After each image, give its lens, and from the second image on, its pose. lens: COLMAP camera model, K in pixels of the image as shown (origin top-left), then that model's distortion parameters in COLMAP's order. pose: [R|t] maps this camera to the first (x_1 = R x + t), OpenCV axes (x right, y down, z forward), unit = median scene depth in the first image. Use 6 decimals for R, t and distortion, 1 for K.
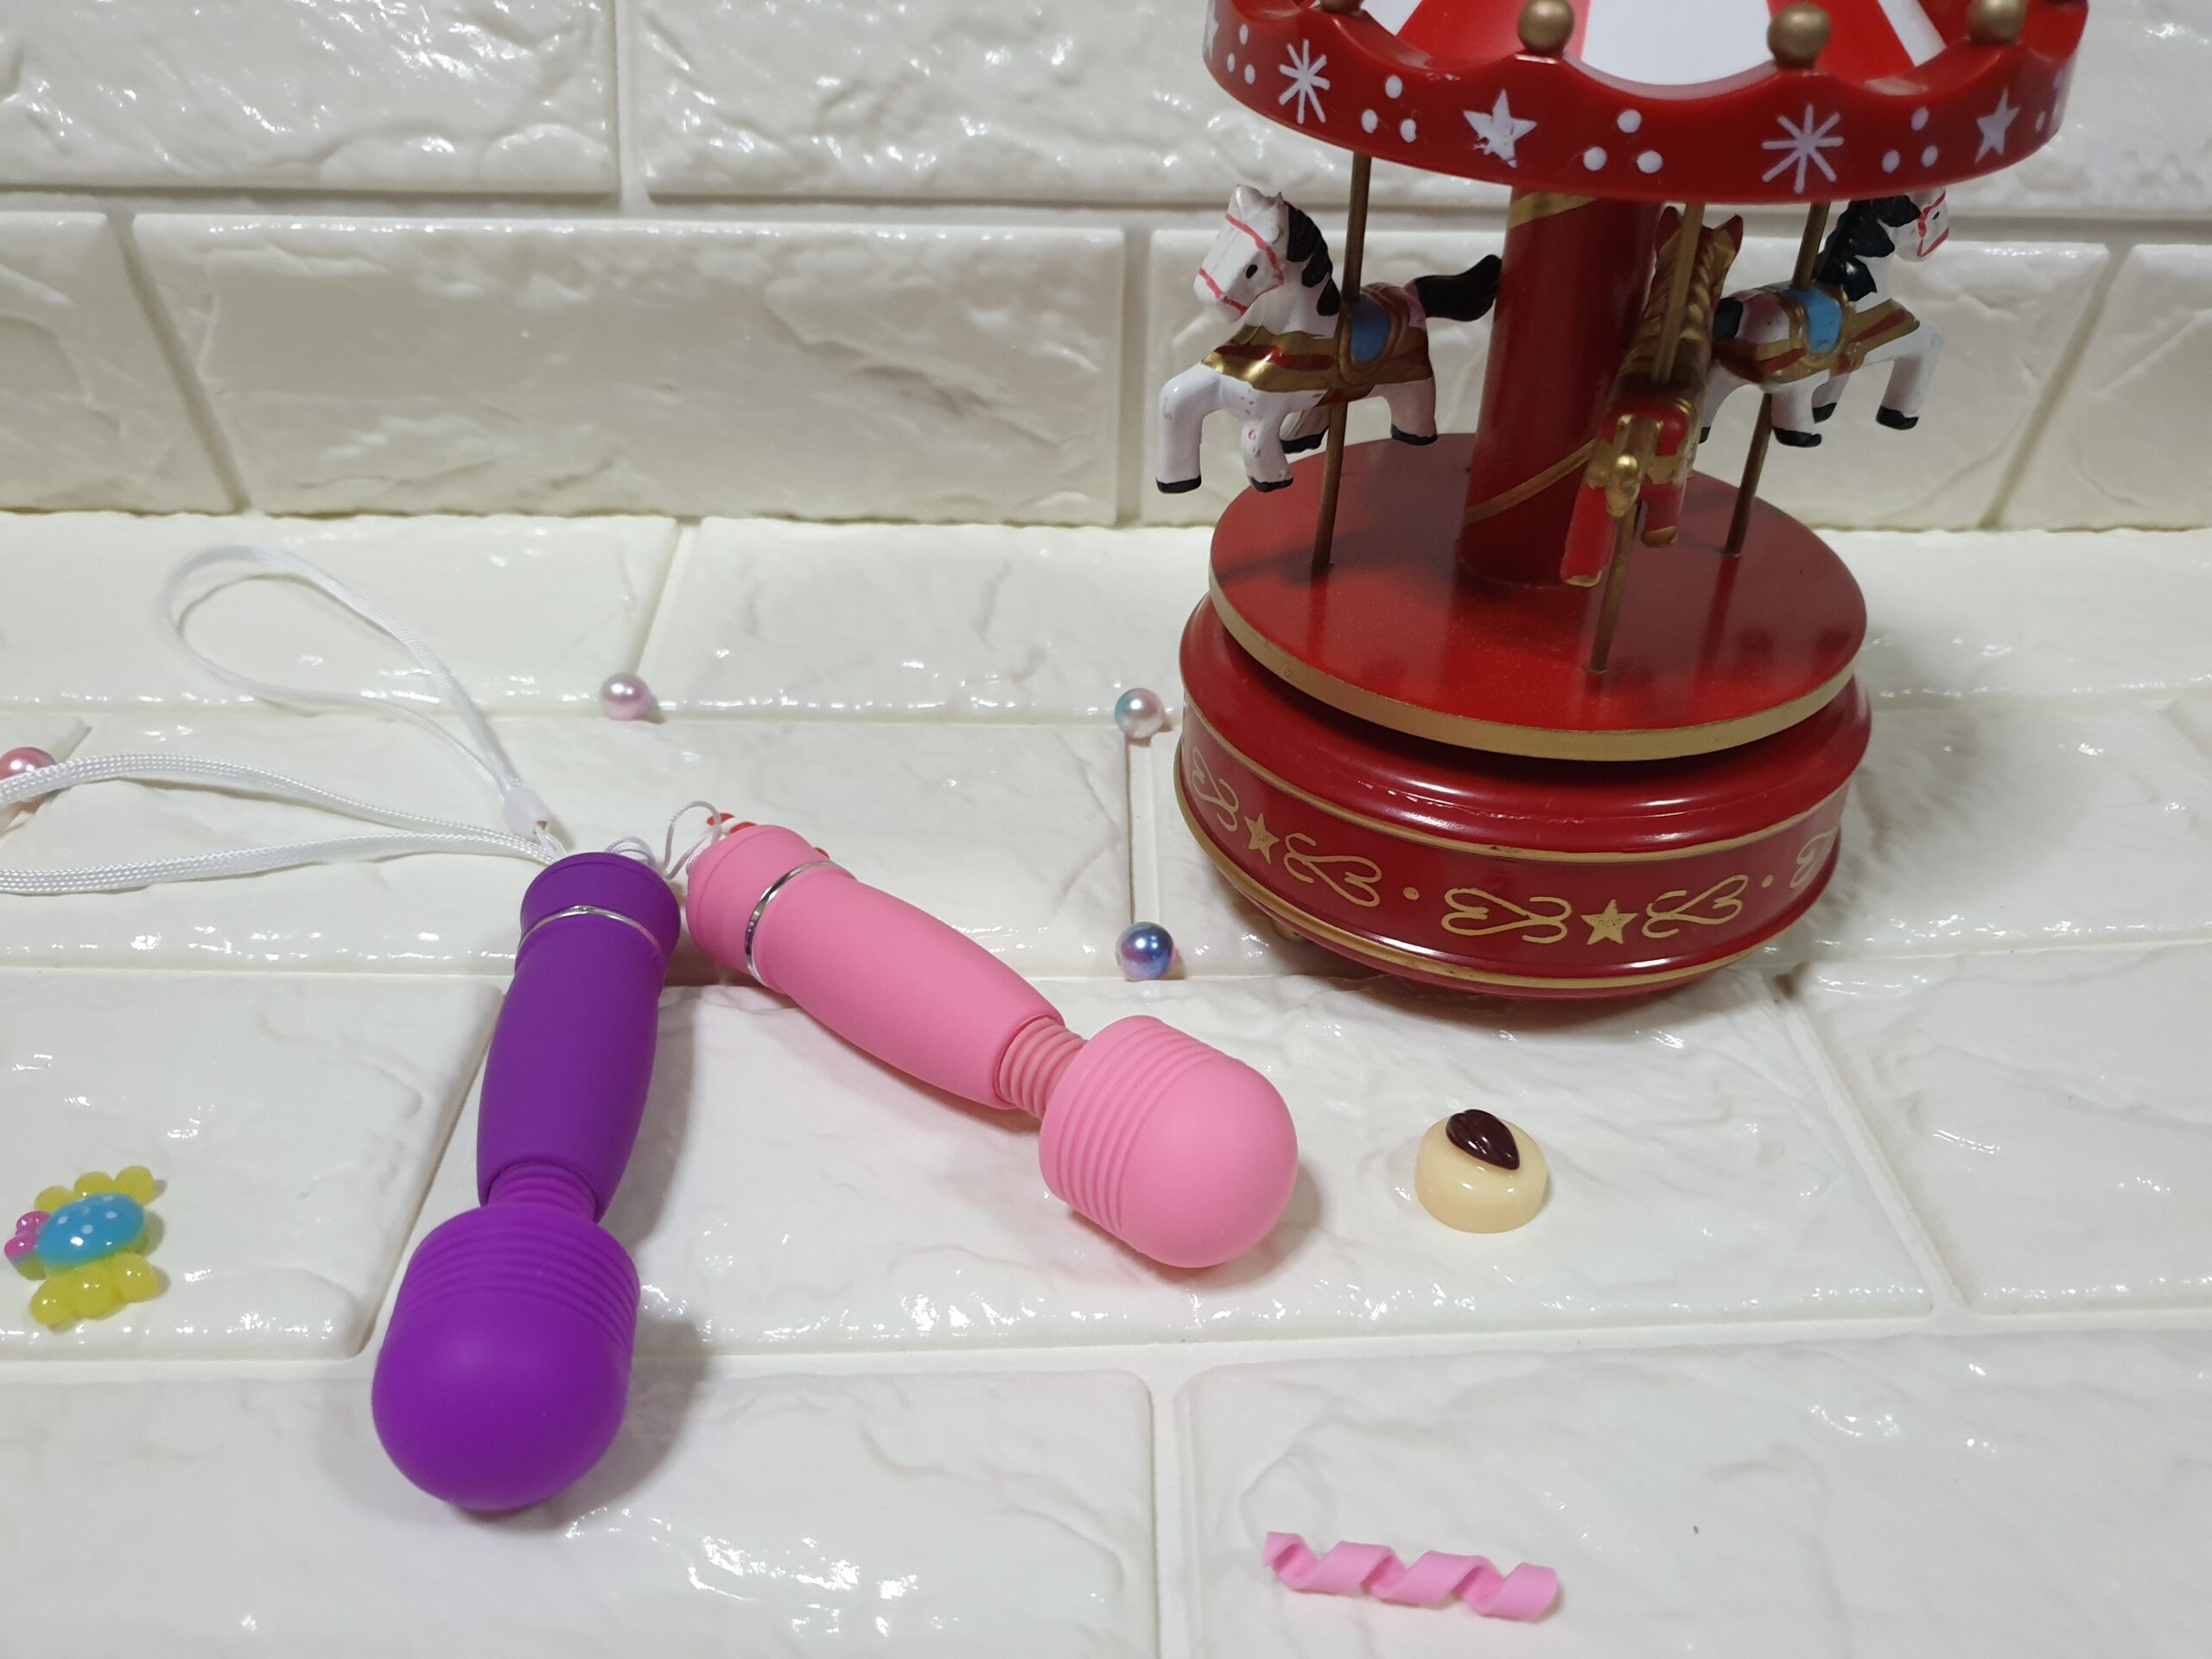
lens RADIAL K [[1695.1, 0, 1120.0], [0, 1695.1, 823.5], [0, 0, 1]] dist [-0.022478, 0.042701]
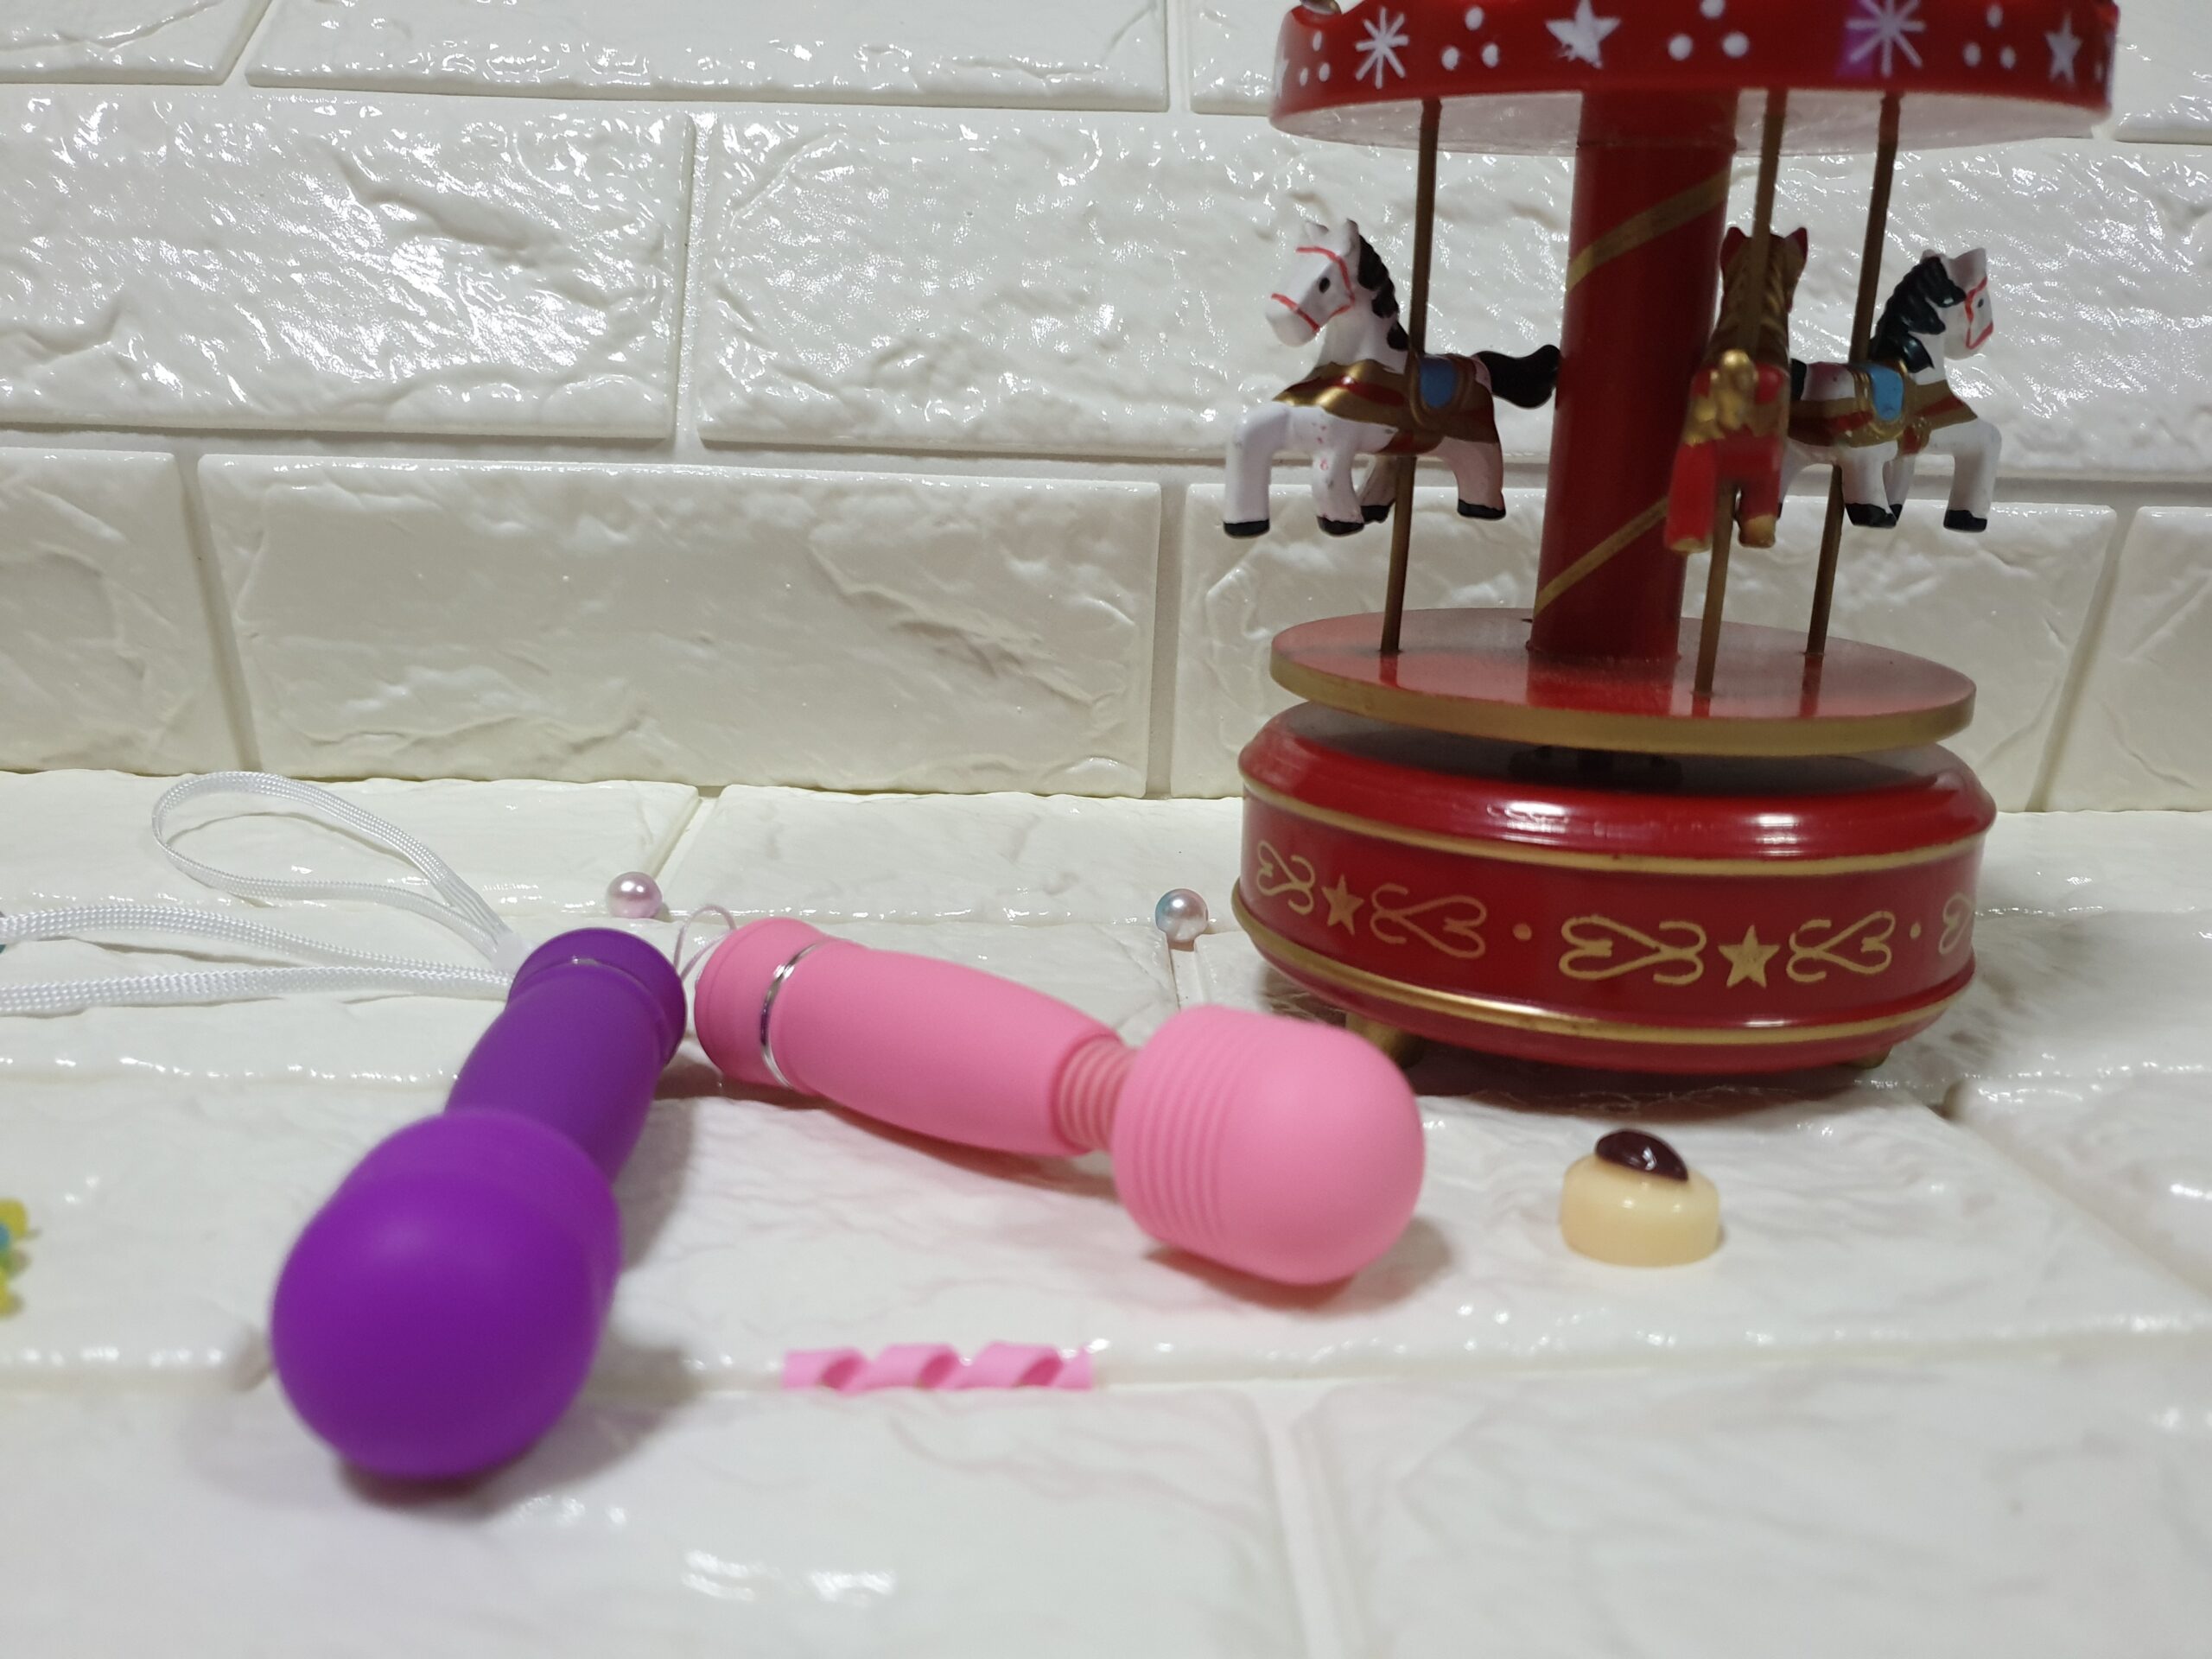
lens RADIAL K [[1690.7, 0, 1103.2], [0, 1690.7, 885.7], [0, 0, 1]] dist [-0.011387, 0.027546]
pose [[0.999969, 0.005143, 0.005916, -0.045168], [-0.002886, 0.943182, -0.332264, 0.269899], [-0.007288, 0.332237, 0.943168, 0.134313]]
